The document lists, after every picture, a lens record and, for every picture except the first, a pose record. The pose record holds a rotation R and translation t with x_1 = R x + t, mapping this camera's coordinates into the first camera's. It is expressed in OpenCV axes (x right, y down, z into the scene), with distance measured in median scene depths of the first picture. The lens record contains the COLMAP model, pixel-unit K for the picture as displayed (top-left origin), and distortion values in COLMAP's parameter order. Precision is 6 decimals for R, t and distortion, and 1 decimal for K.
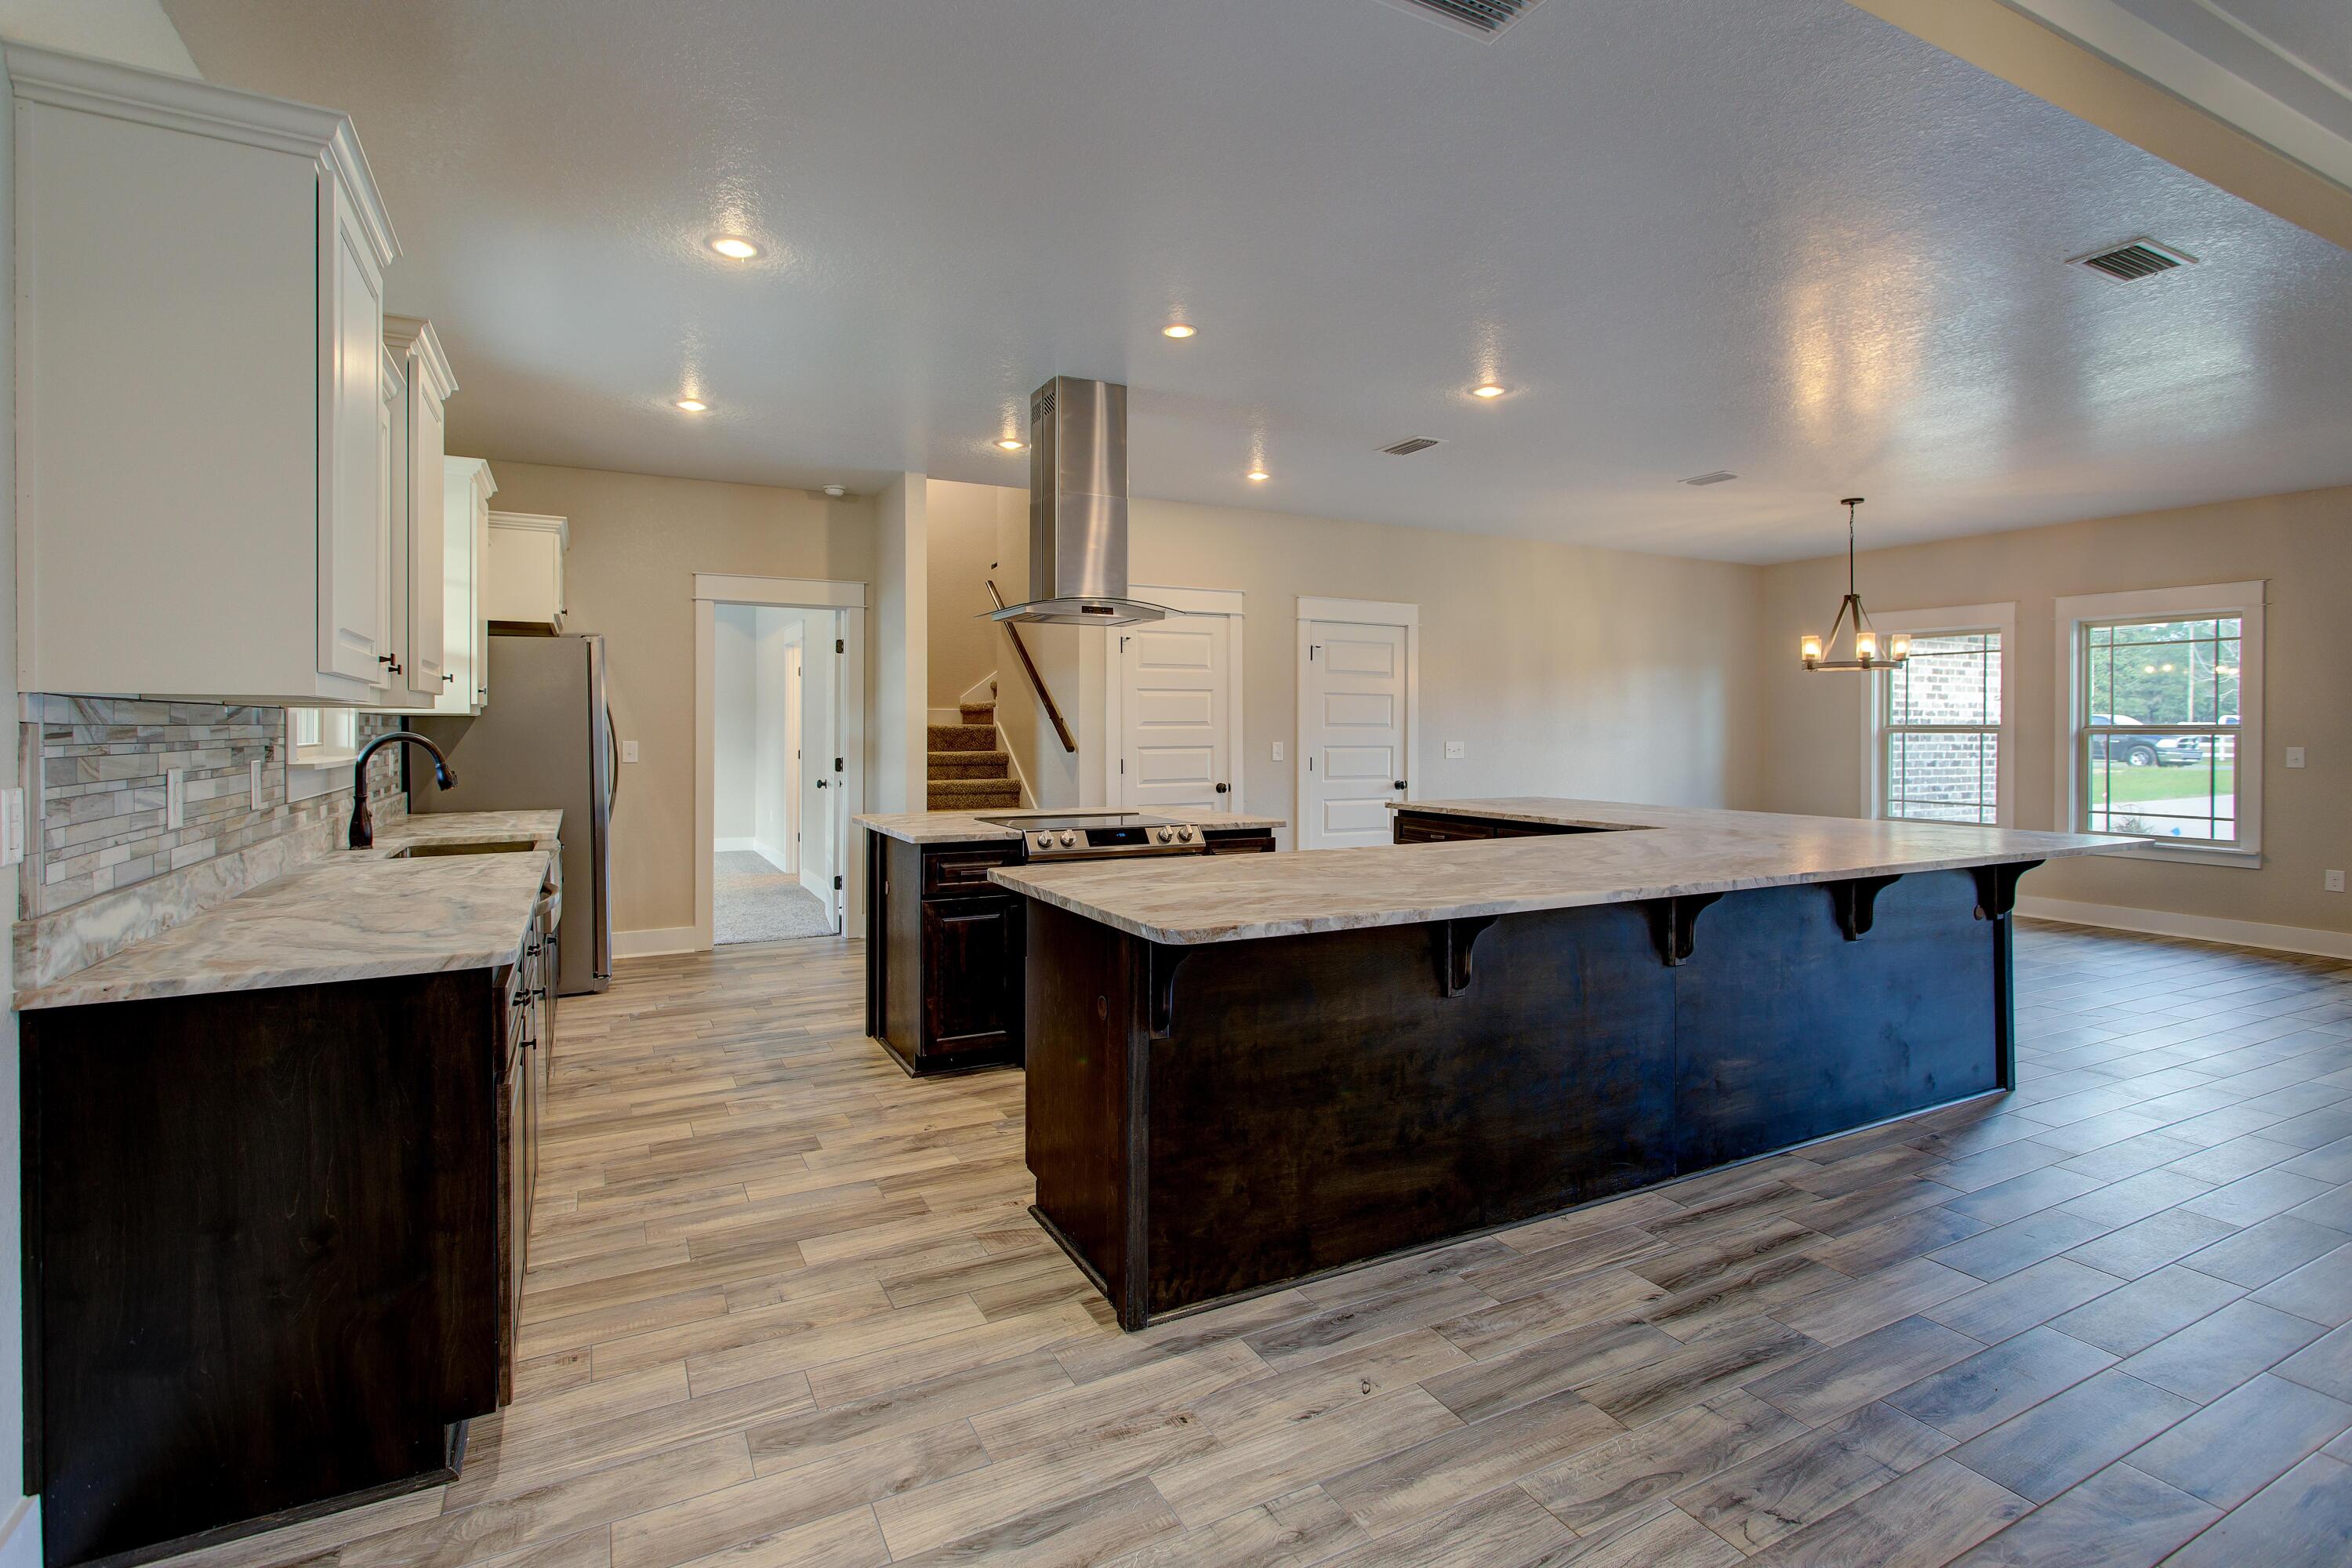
lens RADIAL K [[1120.4, 0, 1204.7], [0, 1120.4, 736.3], [0, 0, 1]] dist [0.001135, 0.000610]
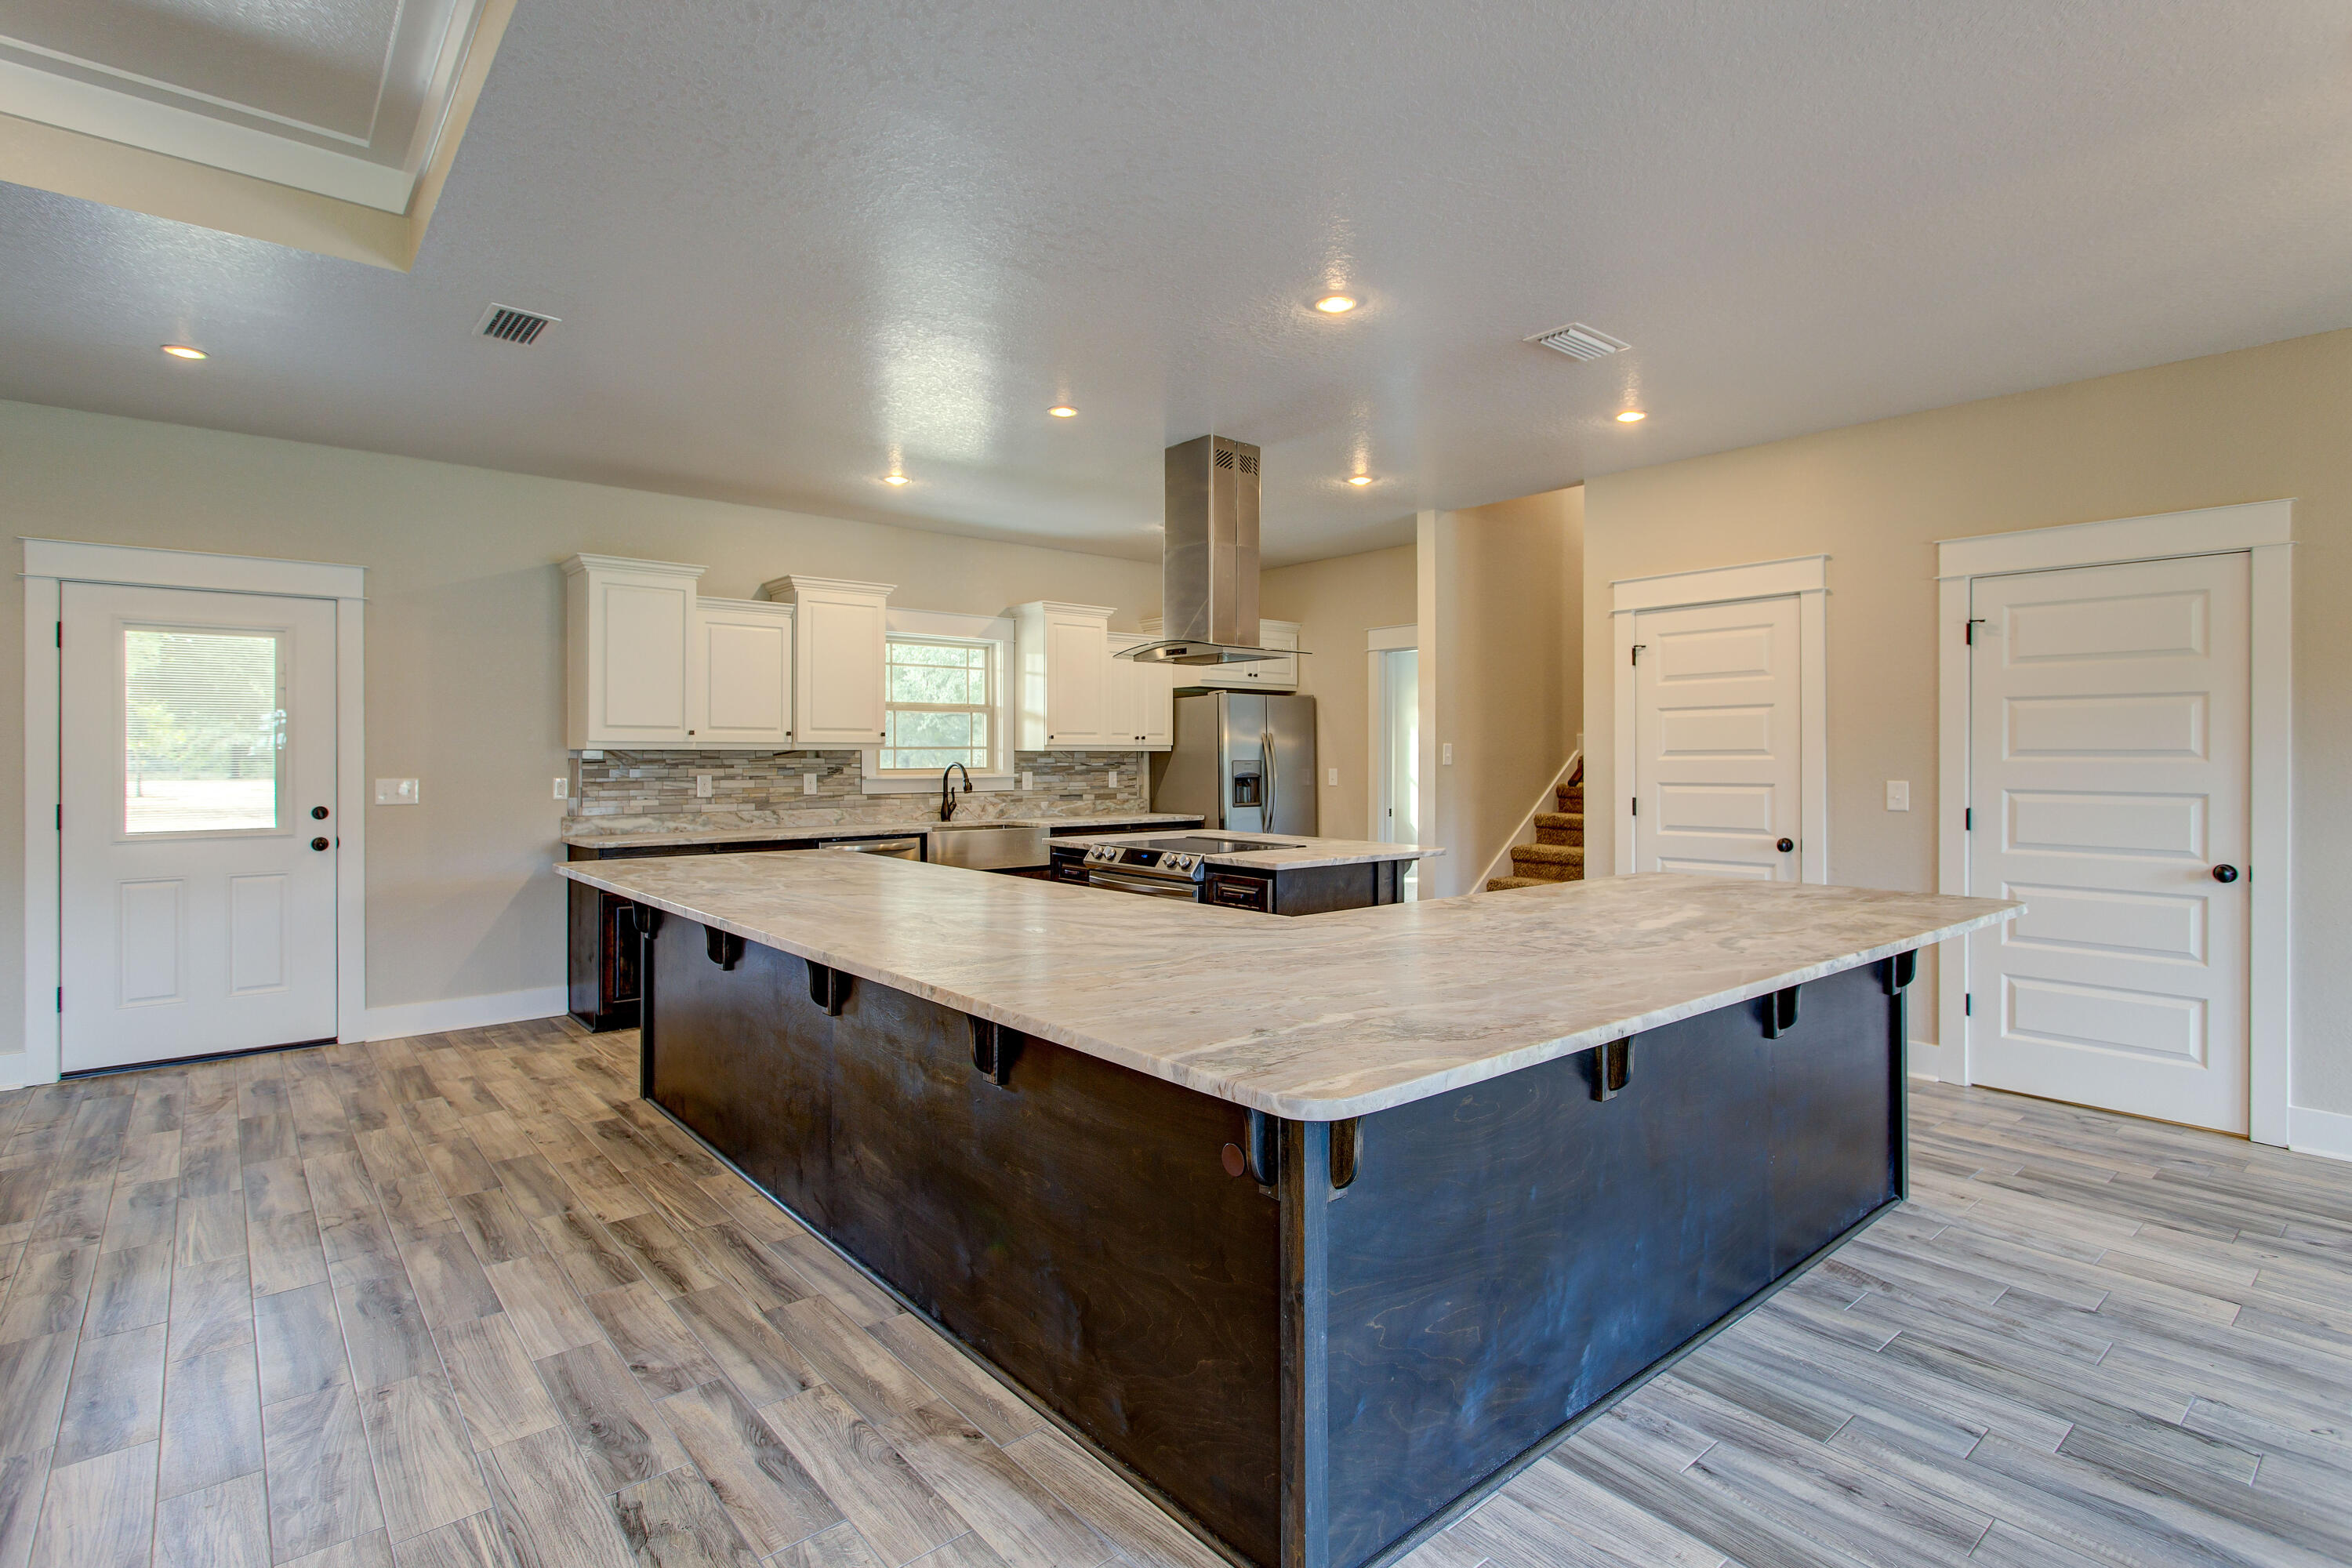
lens RADIAL K [[1162.0, 0, 1181.4], [0, 1162.0, 754.7], [0, 0, 1]] dist [0.002928, 0.000585]
pose [[0.201924, -0.000790, -0.979401, 1.765547], [-0.004949, 0.999986, -0.001827, -0.018323], [0.979389, 0.005216, 0.201917, 1.337431]]
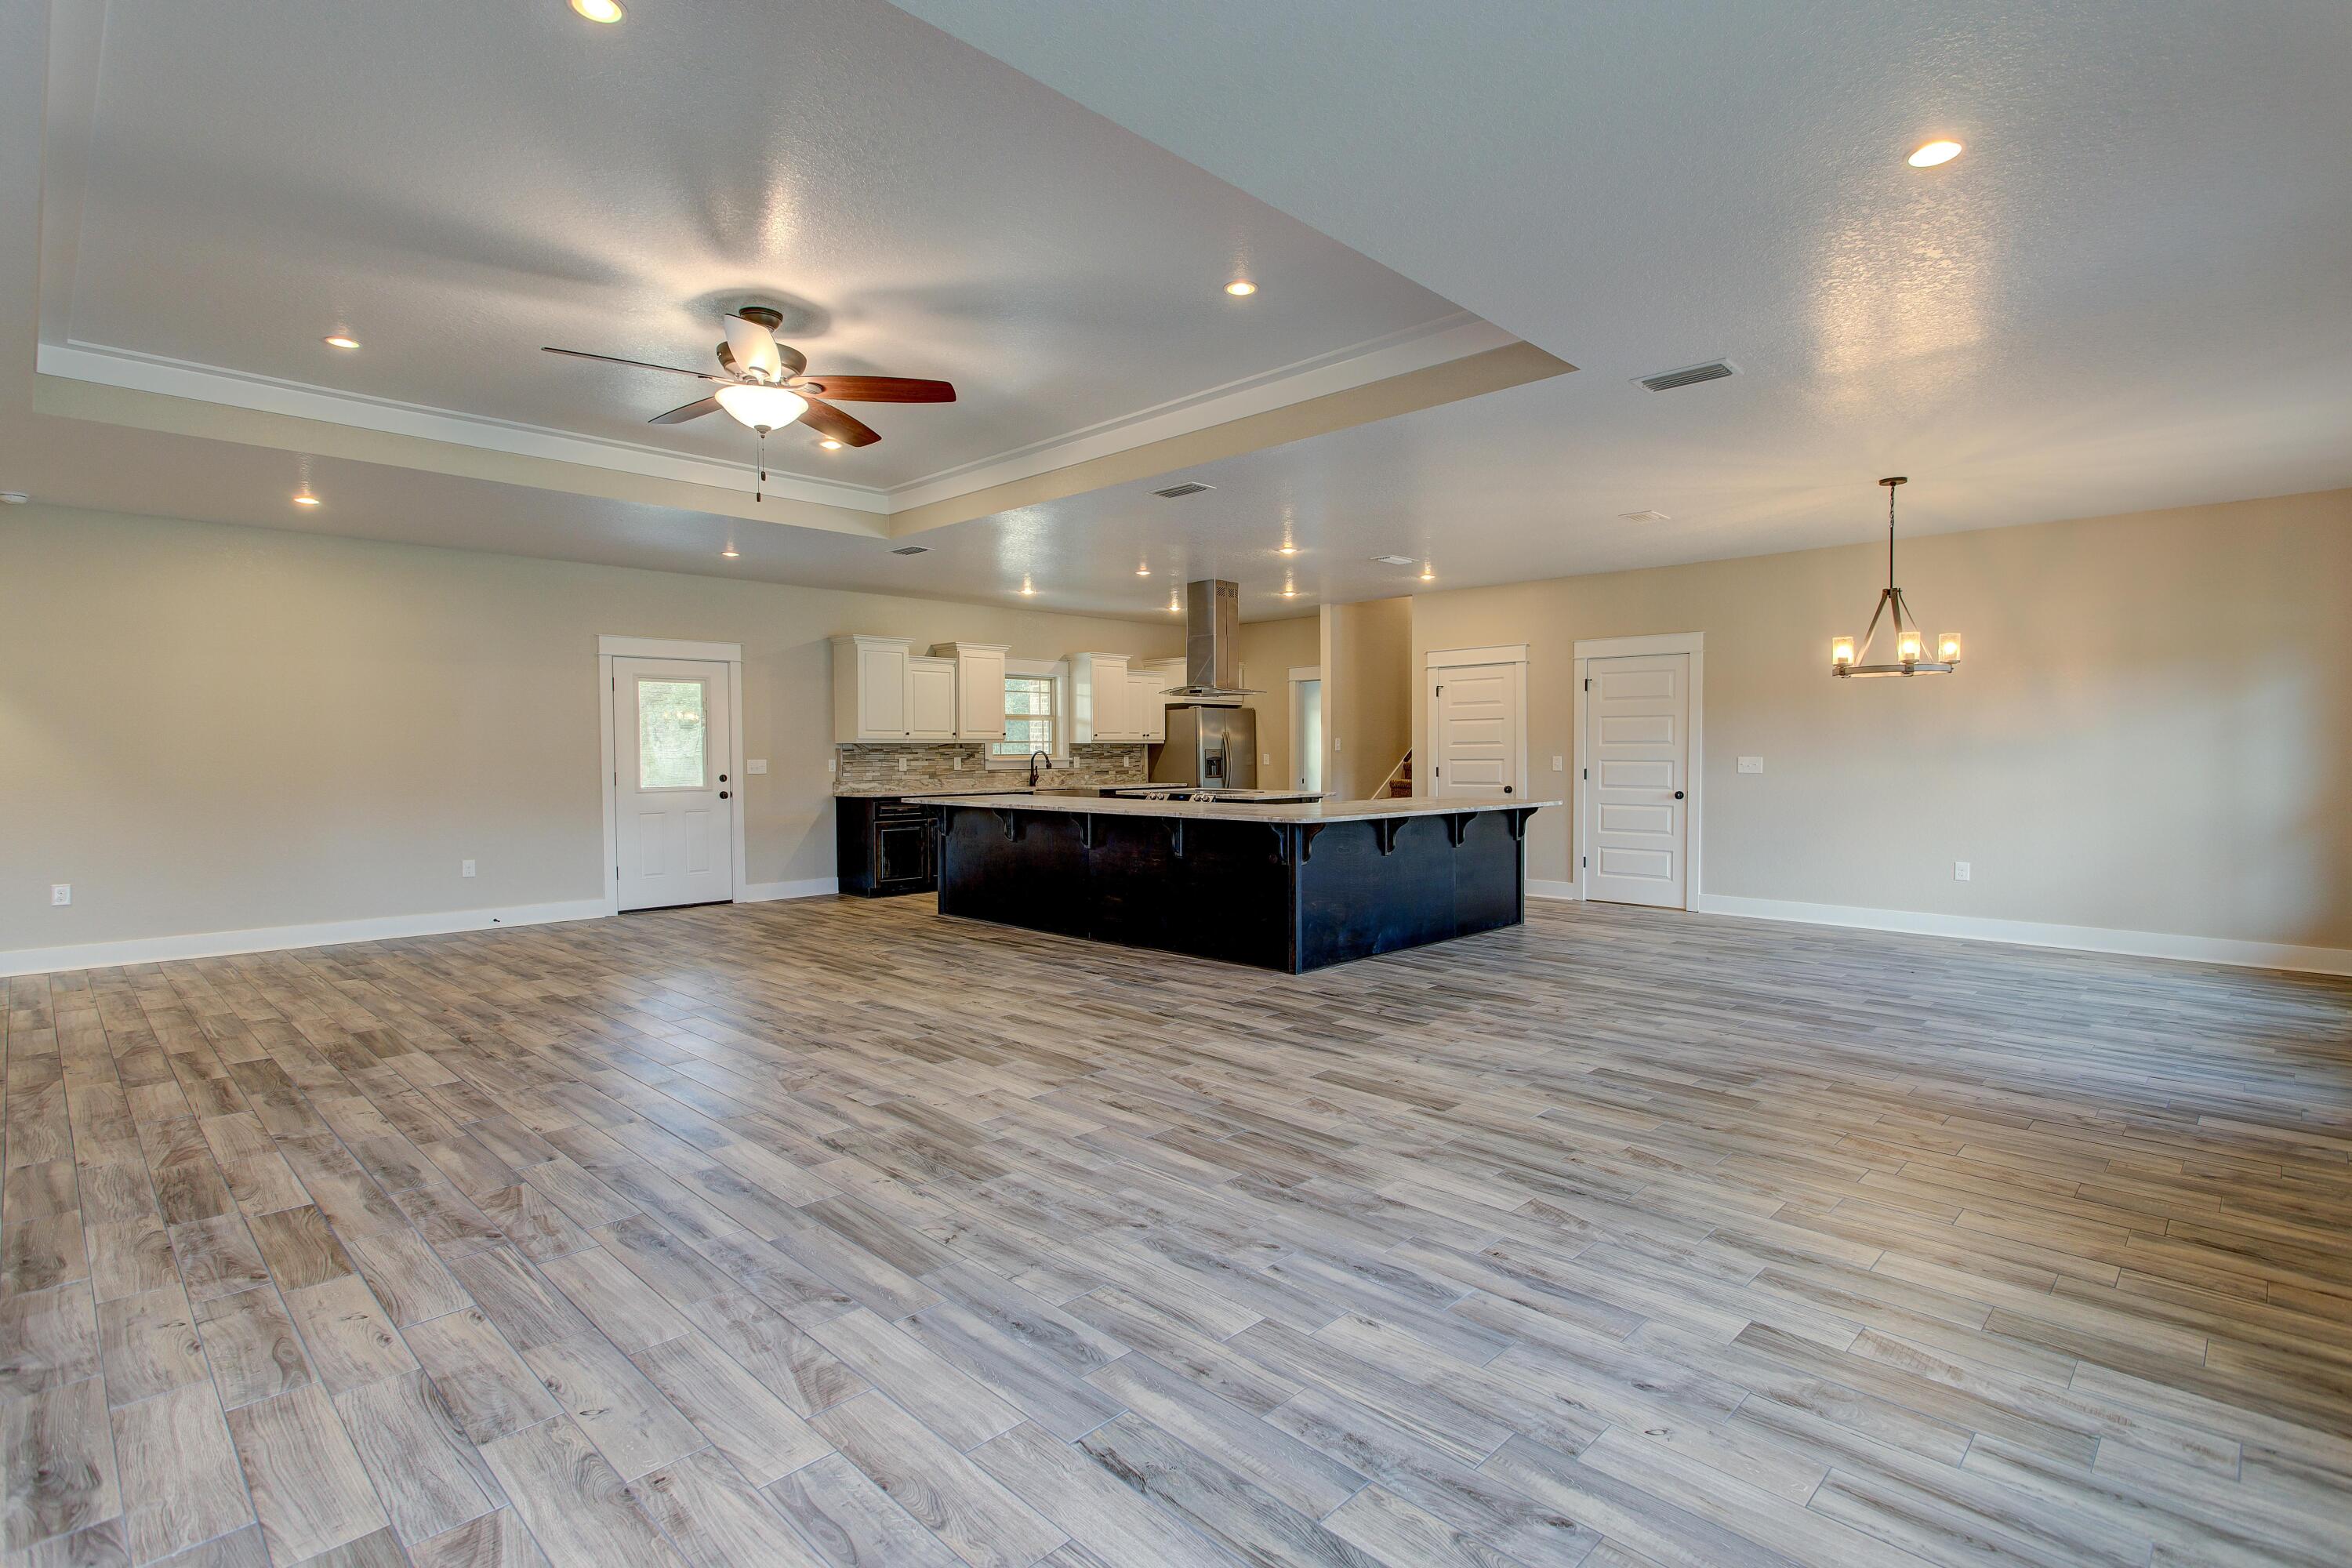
lens RADIAL K [[1114.0, 0, 1160.3], [0, 1114.0, 770.9], [0, 0, 1]] dist [0.002457, 0.001226]
pose [[0.252379, 0.021399, -0.967392, 3.266595], [-0.003712, 0.999769, 0.021147, -0.017533], [0.967621, -0.001746, 0.252400, 0.741346]]
